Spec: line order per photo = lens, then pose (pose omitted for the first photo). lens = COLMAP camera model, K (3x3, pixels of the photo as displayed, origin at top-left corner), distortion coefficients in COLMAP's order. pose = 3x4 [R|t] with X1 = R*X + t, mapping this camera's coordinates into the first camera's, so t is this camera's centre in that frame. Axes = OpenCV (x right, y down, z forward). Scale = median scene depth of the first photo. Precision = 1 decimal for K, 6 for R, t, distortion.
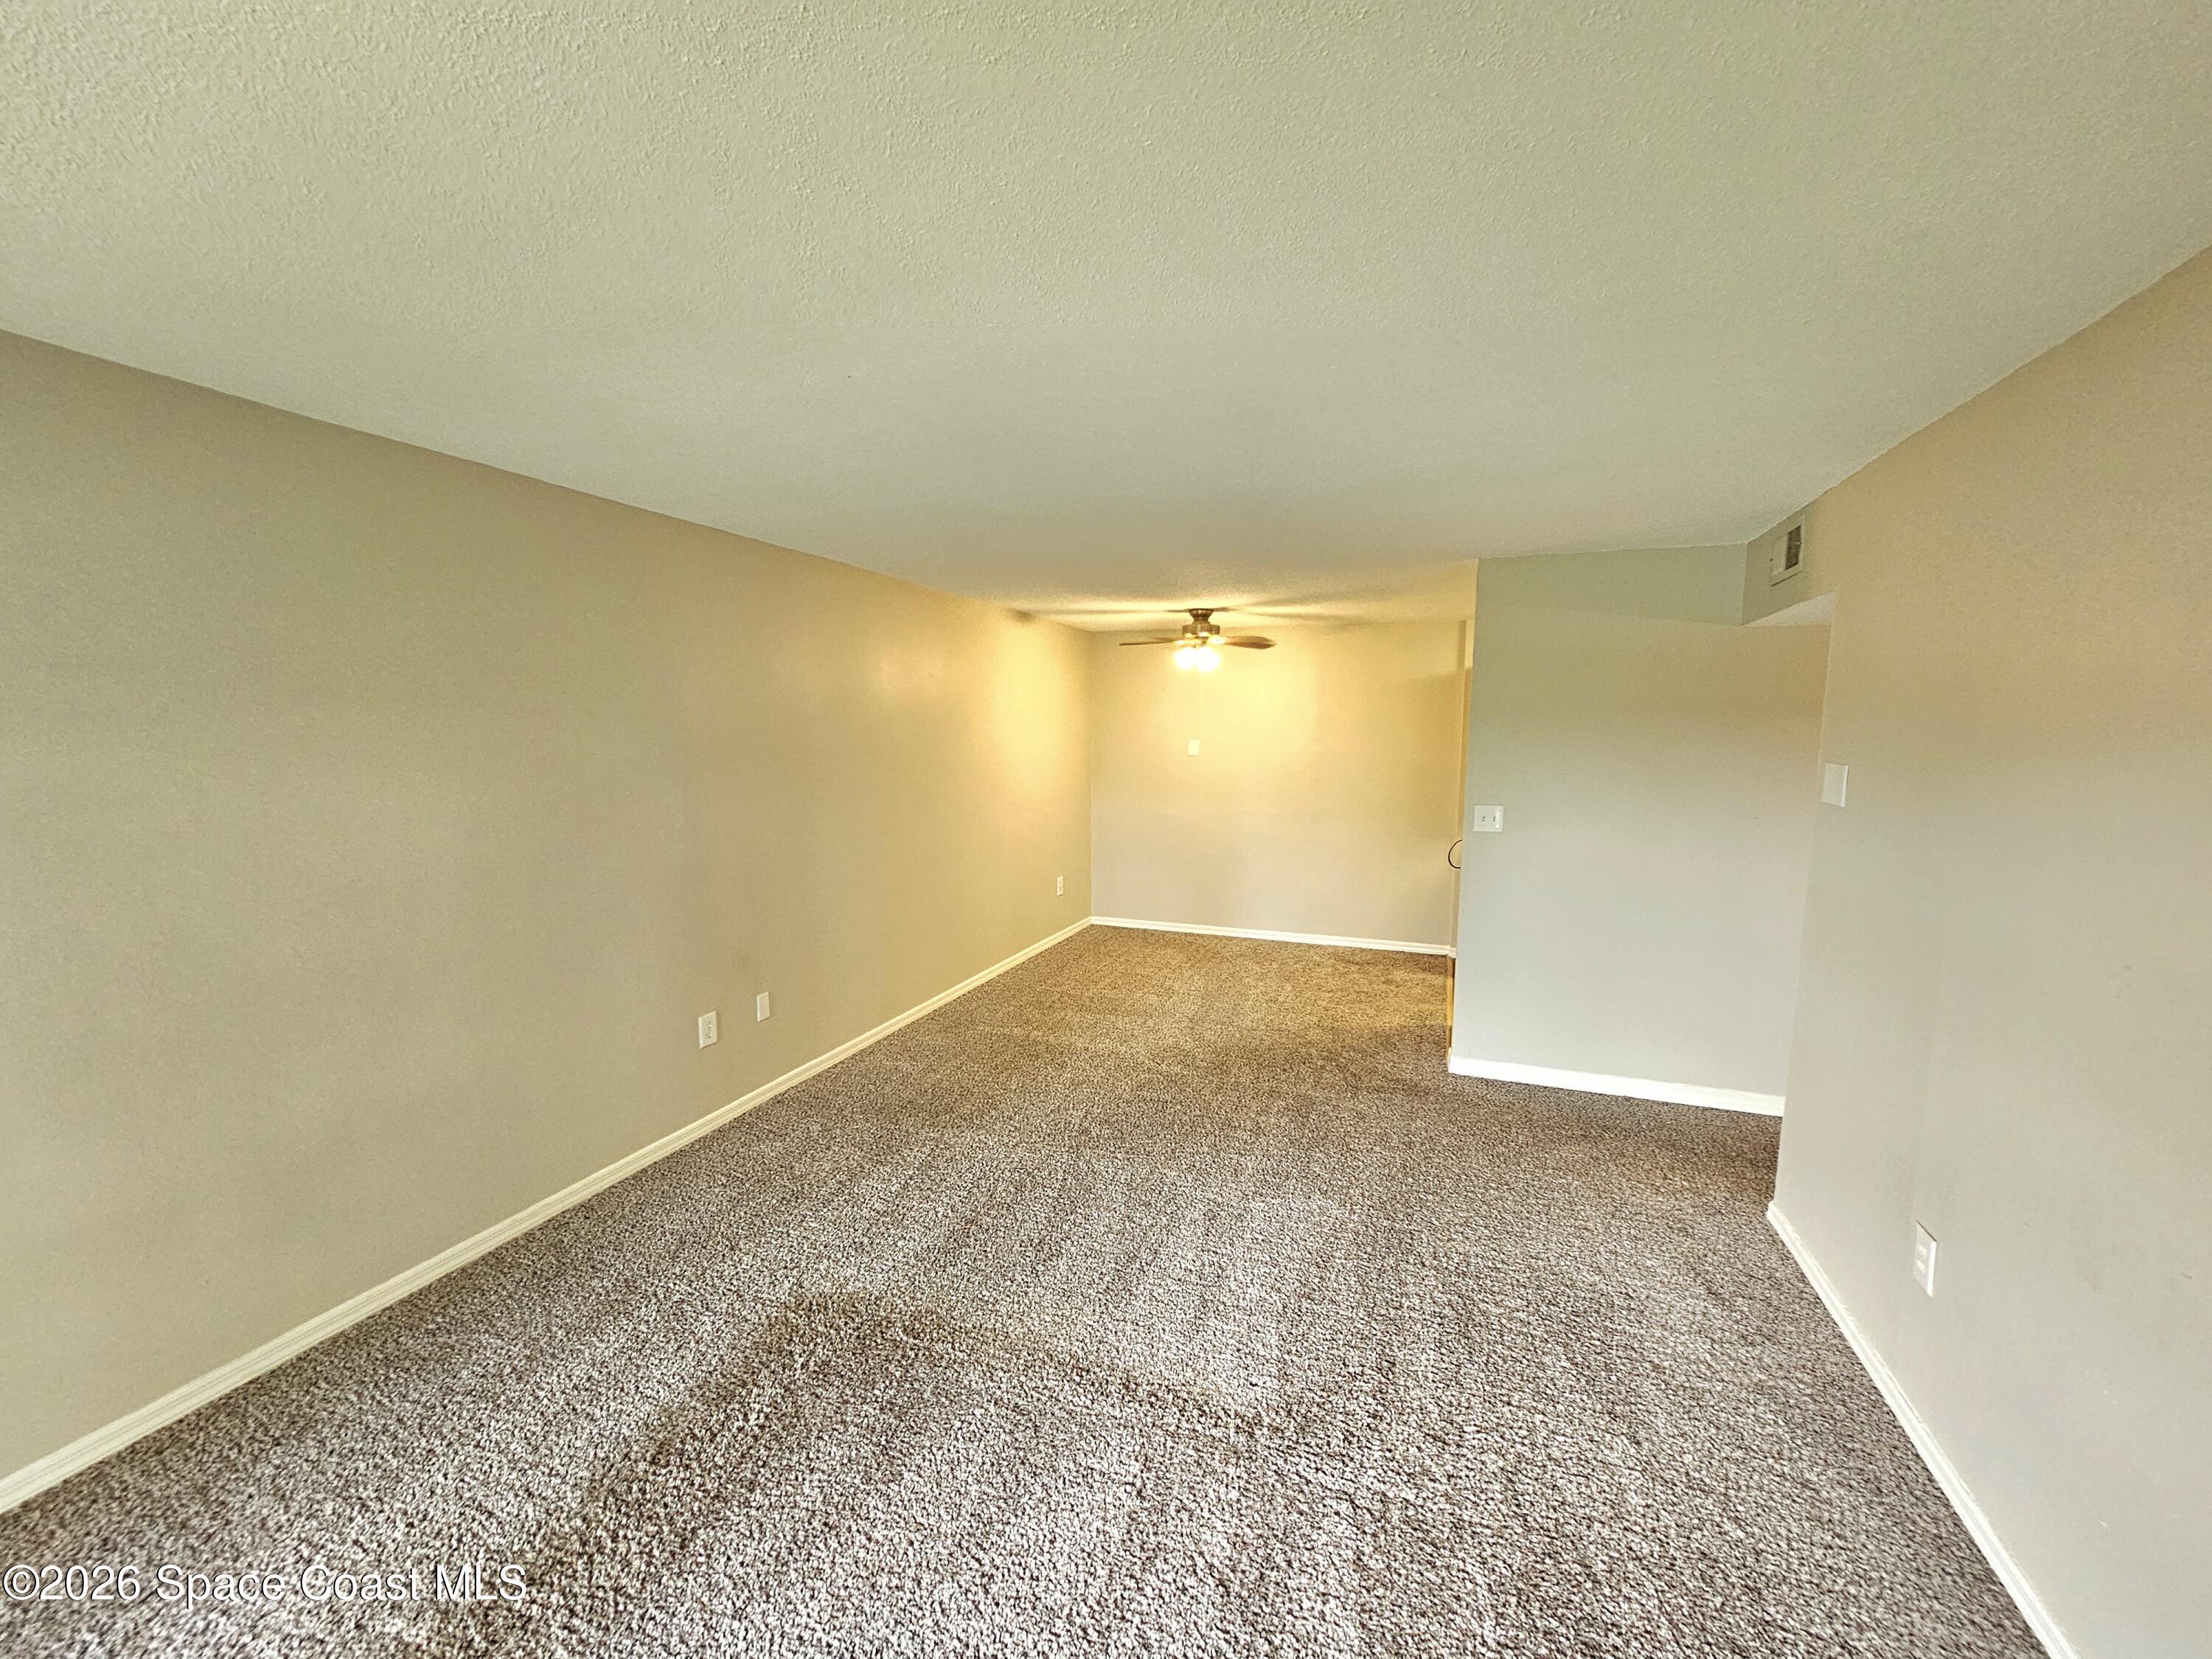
lens RADIAL K [[900.4, 0, 1115.6], [0, 900.4, 823.1], [0, 0, 1]] dist [-0.000407, 0.000824]
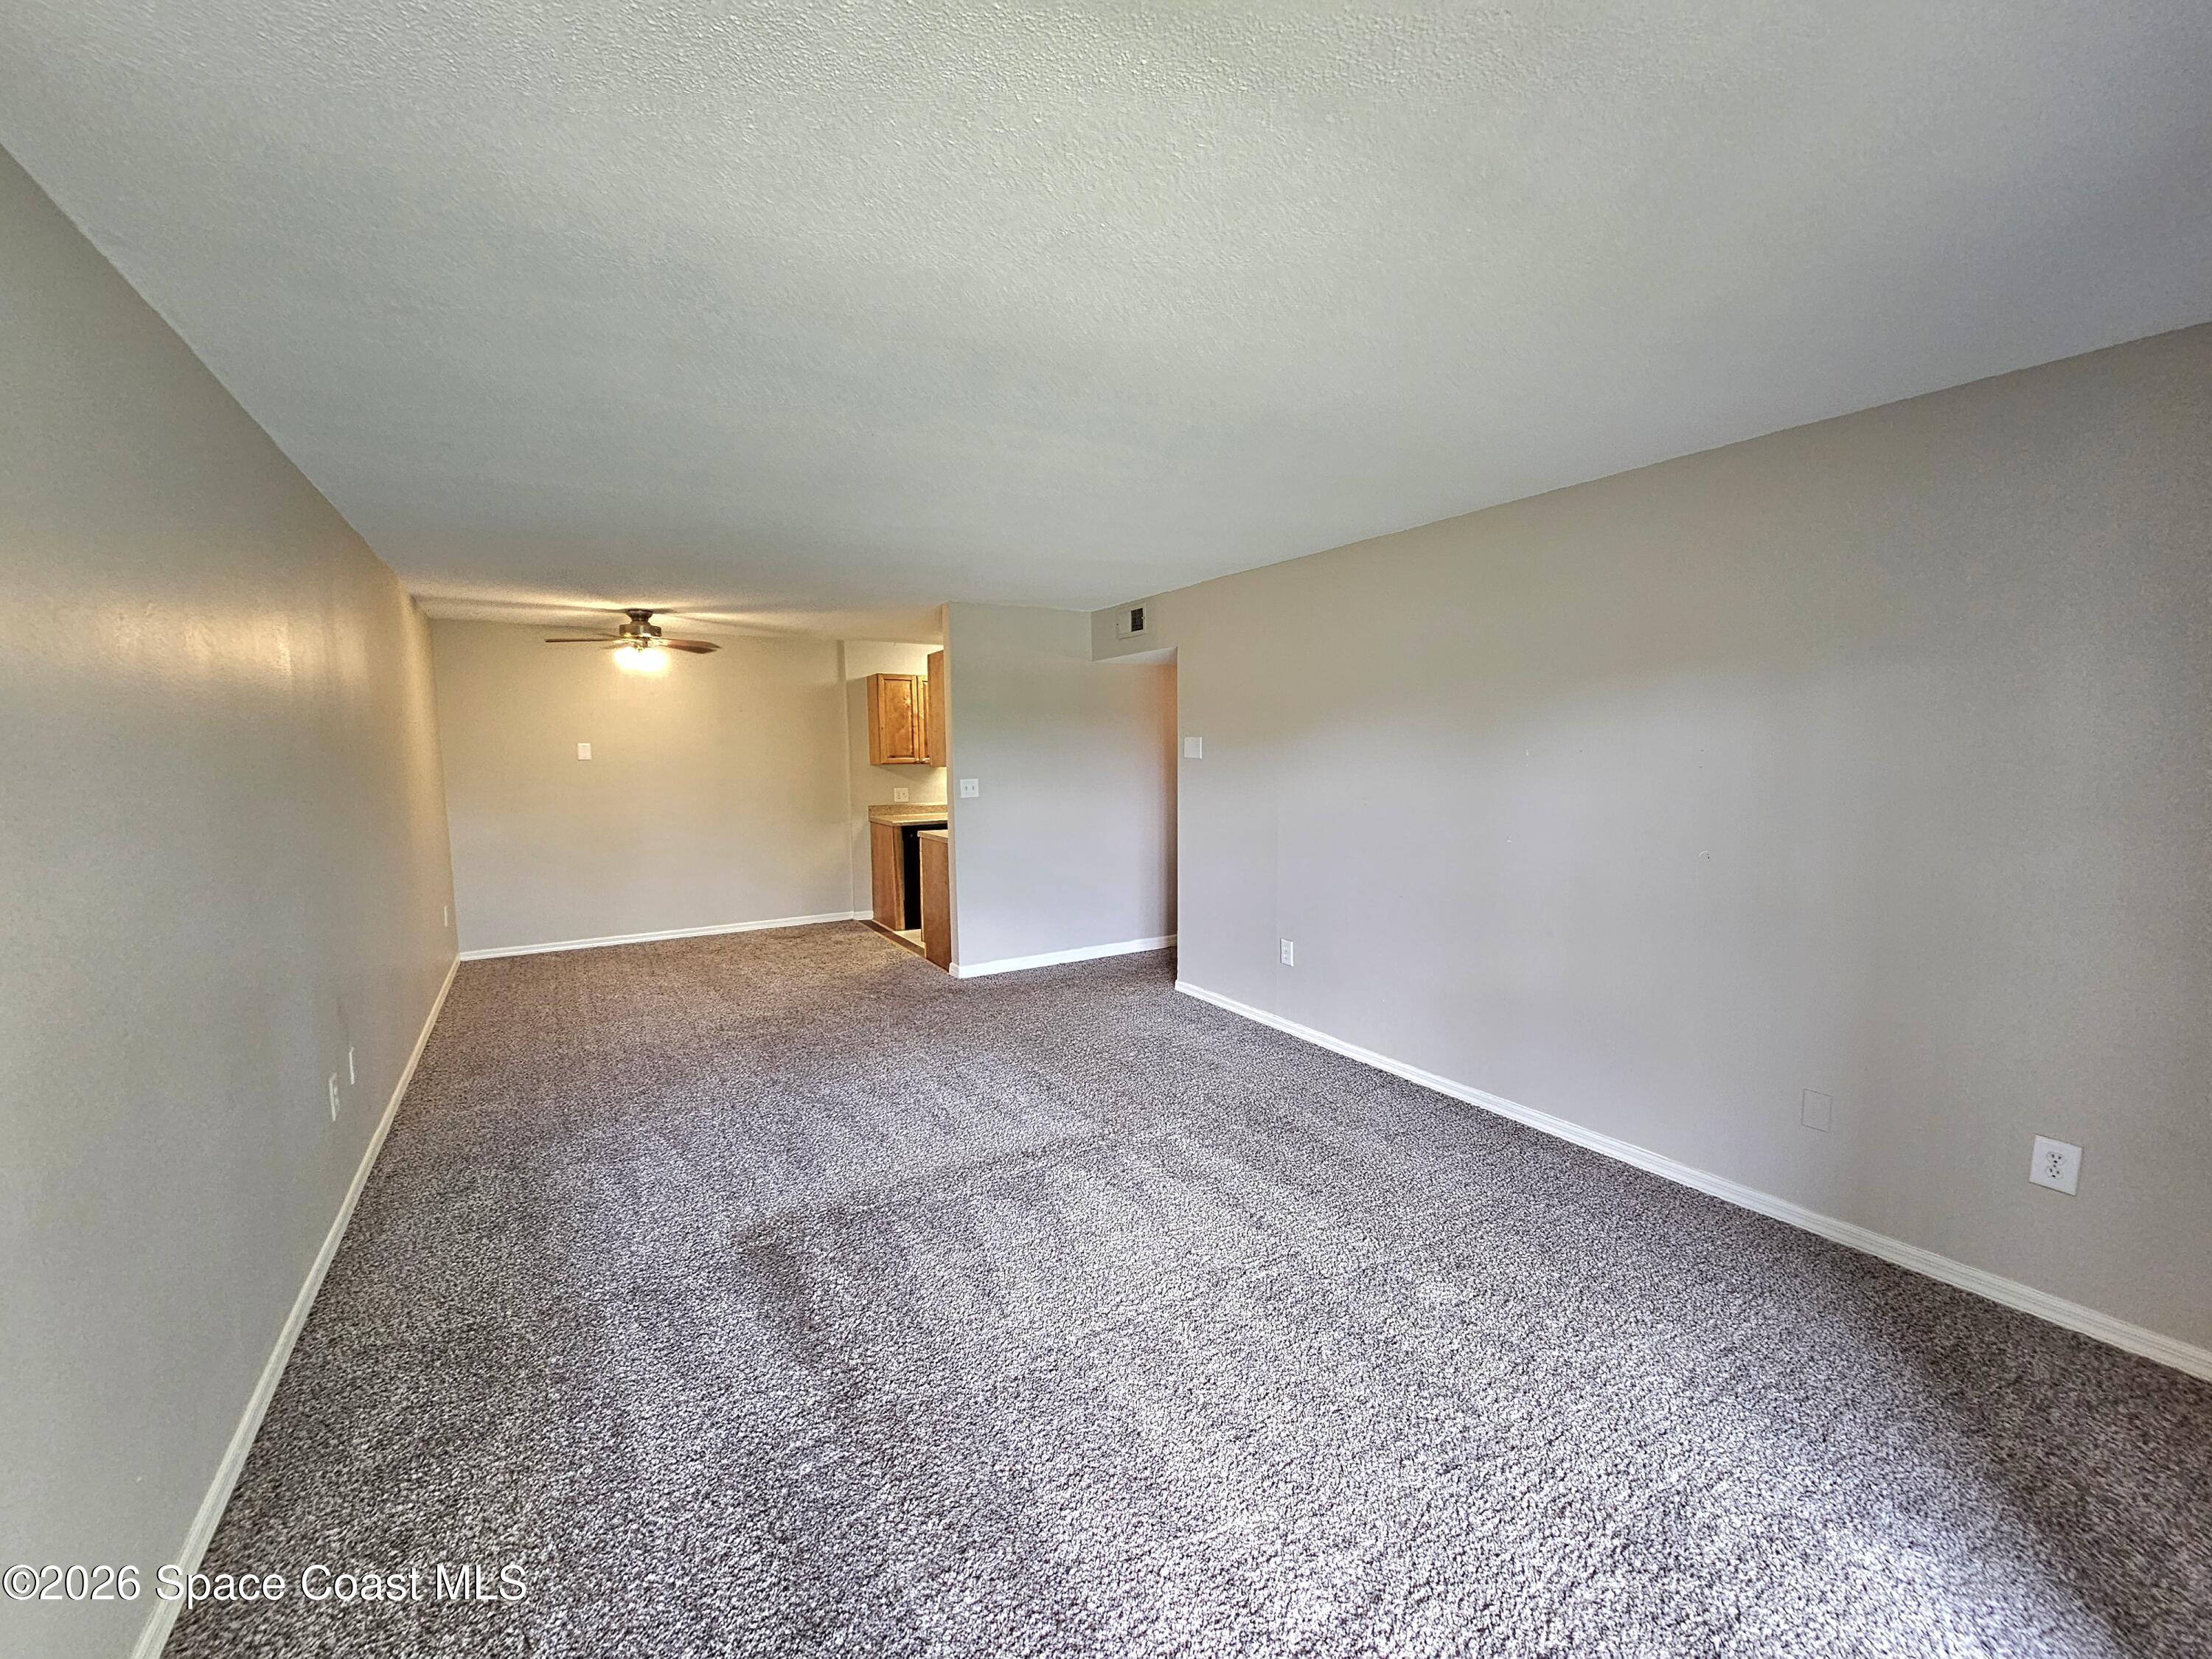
lens RADIAL K [[900.4, 0, 1104.9], [0, 900.4, 834.7], [0, 0, 1]] dist [-0.000407, 0.000824]
pose [[0.619488, -0.092377, 0.779552, -0.416686], [0.094894, 0.994582, 0.042449, 0.019813], [-0.779250, 0.047678, 0.624897, -0.021611]]
